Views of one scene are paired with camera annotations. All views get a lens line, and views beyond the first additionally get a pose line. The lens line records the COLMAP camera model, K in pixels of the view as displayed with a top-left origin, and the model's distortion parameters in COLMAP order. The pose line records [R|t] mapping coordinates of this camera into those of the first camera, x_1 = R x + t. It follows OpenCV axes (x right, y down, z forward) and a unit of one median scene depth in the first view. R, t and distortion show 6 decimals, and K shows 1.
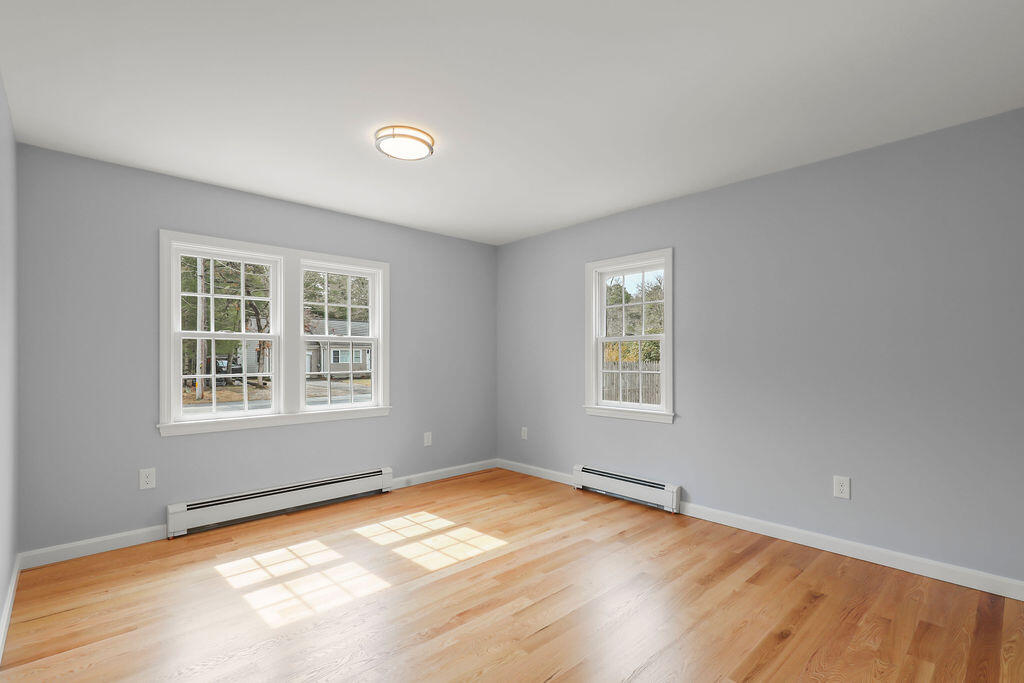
lens RADIAL K [[467.1, 0, 515.2], [0, 467.1, 357.2], [0, 0, 1]] dist [-0.003268, 0.000551]
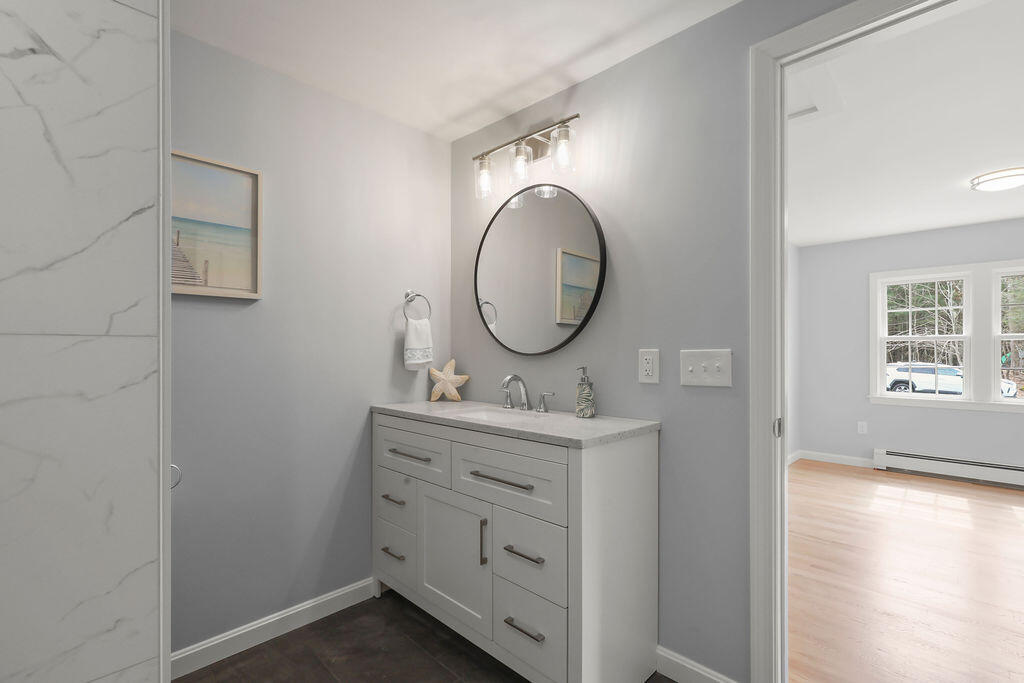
lens RADIAL K [[467.1, 0, 510.9], [0, 467.1, 346.9], [0, 0, 1]] dist [-0.003268, 0.000551]
pose [[0.024885, -0.004742, -0.999679, 0.780995], [-0.002239, 0.999986, -0.004799, -0.010943], [0.999688, 0.002358, 0.024874, -0.255273]]
